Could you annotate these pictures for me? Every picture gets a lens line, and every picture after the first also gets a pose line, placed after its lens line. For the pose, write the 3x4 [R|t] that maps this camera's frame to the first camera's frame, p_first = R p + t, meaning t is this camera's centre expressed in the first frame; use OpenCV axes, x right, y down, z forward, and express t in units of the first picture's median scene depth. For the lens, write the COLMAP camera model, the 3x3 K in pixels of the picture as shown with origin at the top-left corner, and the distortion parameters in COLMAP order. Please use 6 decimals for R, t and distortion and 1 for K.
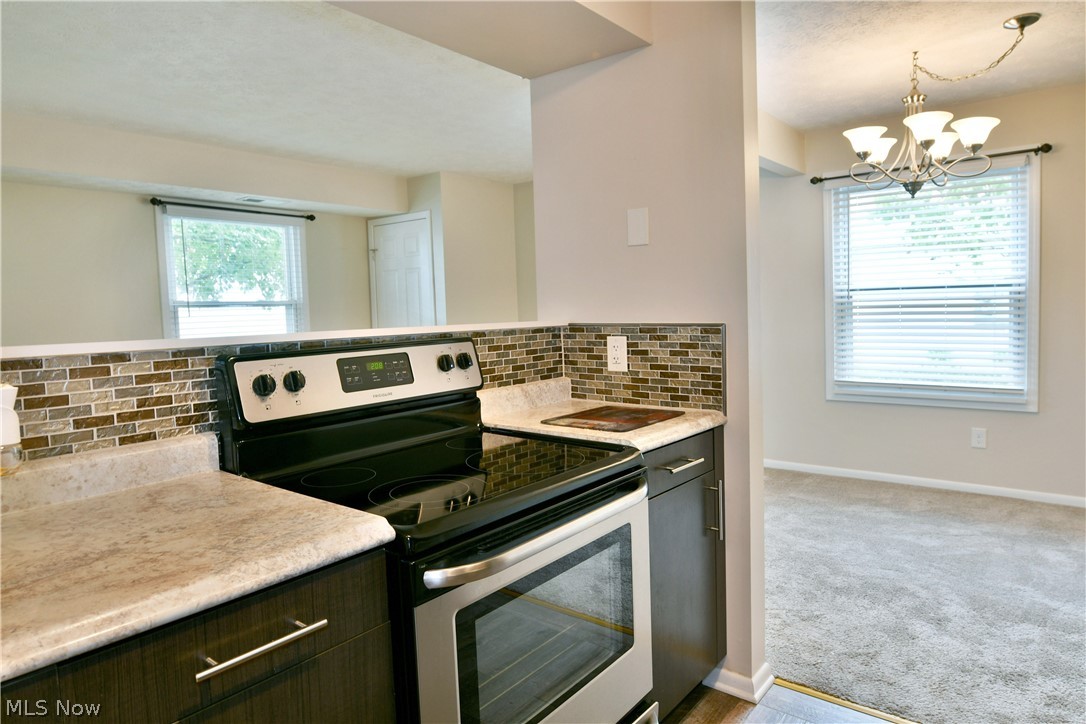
lens RADIAL K [[660.9, 0, 546.1], [0, 660.9, 341.1], [0, 0, 1]] dist [-0.008959, -0.003442]
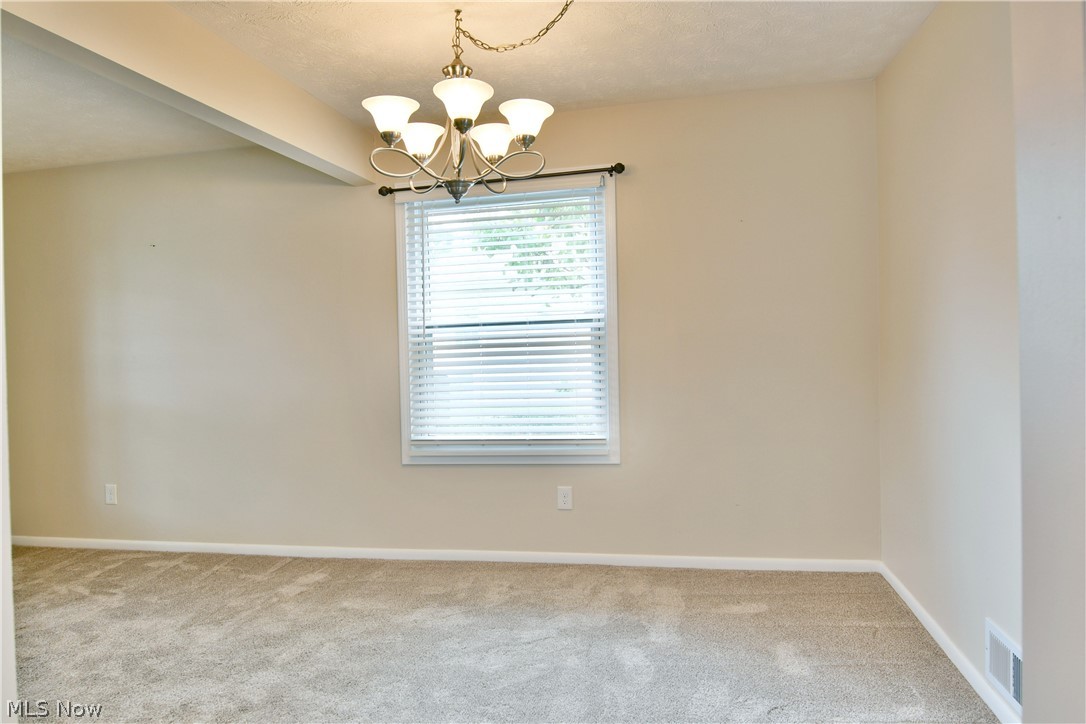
lens RADIAL K [[633.2, 0, 521.1], [0, 633.2, 372.7], [0, 0, 1]] dist [0.000648, -0.000201]
pose [[0.905482, -0.034430, 0.422986, 0.390559], [0.037350, 0.999301, 0.001386, -0.029453], [-0.422738, 0.014543, 0.906135, 0.405170]]
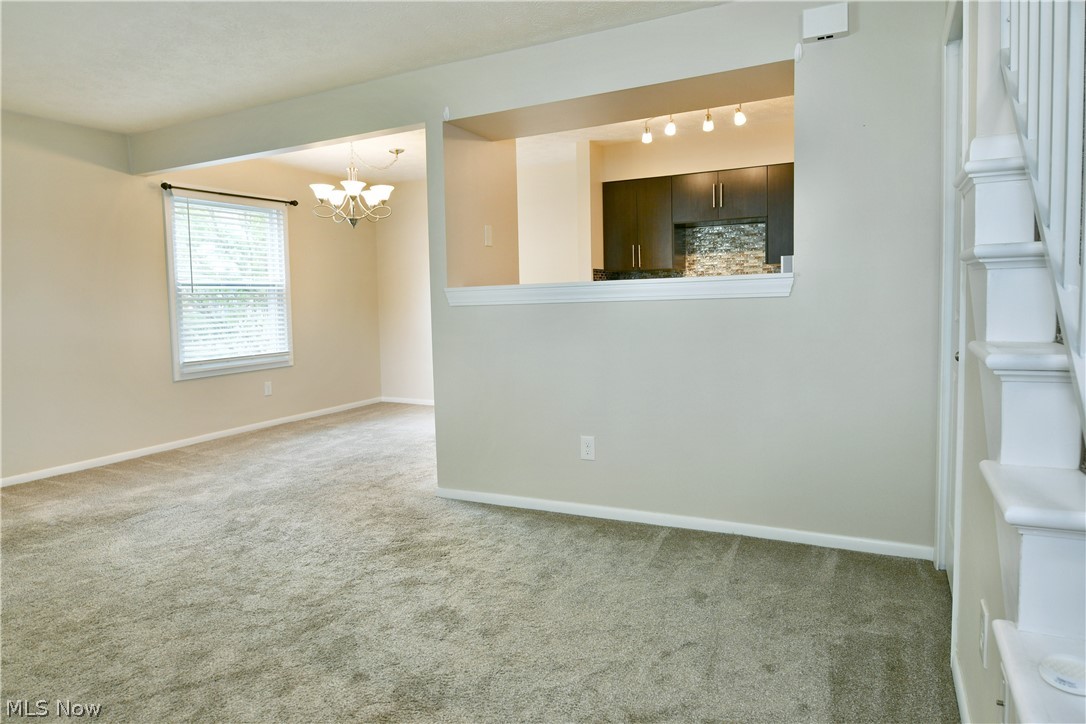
lens RADIAL K [[669.5, 0, 526.7], [0, 669.5, 343.6], [0, 0, 1]] dist [-0.007055, -0.006116]
pose [[-0.171947, -0.032166, 0.984581, -1.385363], [0.082512, 0.995484, 0.046932, 0.037812], [-0.981644, 0.089310, -0.168517, 1.025080]]
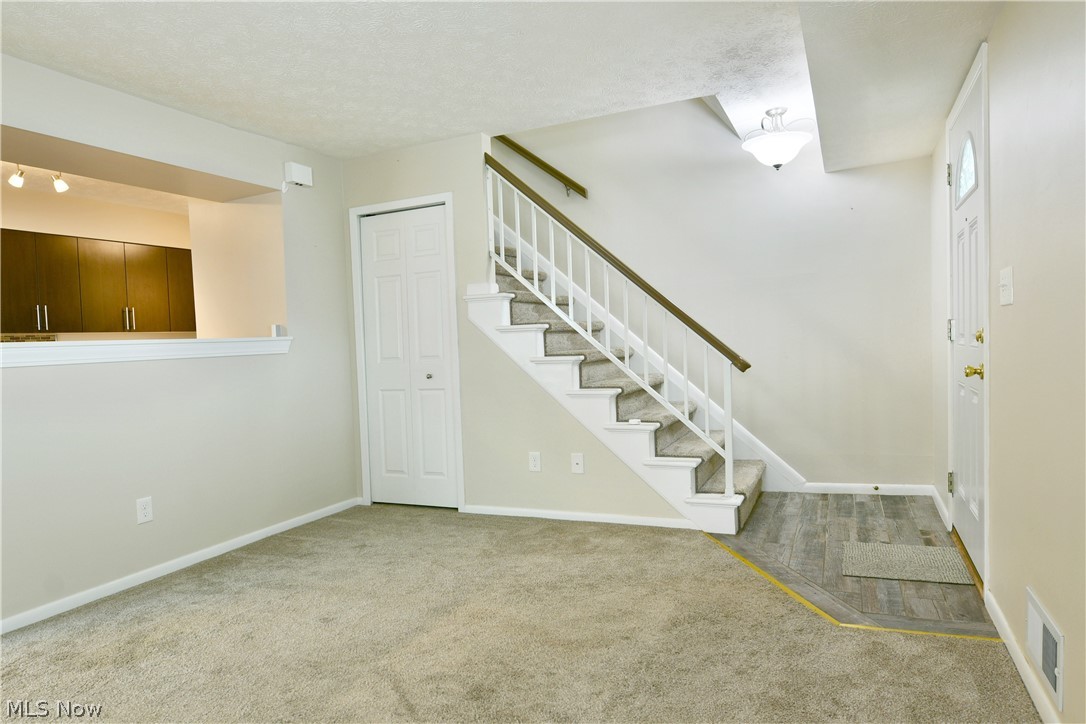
lens RADIAL K [[665.3, 0, 543.0], [0, 665.3, 362.0], [0, 0, 1]] dist [-0.006742, -0.013520]
pose [[-0.968442, 0.078324, -0.236612, -0.618828], [0.058725, 0.994318, 0.088783, -0.030990], [0.242222, 0.072087, -0.967539, 2.030837]]
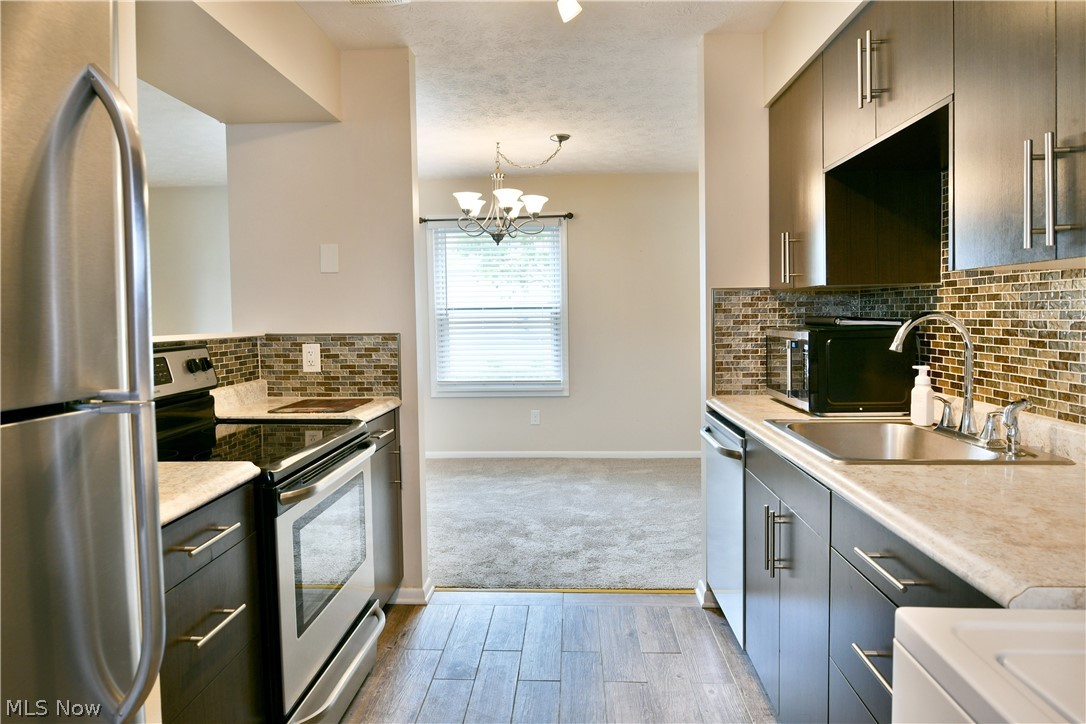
lens RADIAL K [[667.8, 0, 542.1], [0, 667.8, 336.9], [0, 0, 1]] dist [-0.009192, -0.005229]
pose [[0.810532, -0.005563, 0.585667, -0.232158], [0.023819, 0.999441, -0.023471, 0.016299], [-0.585209, 0.032974, 0.810212, -0.233725]]
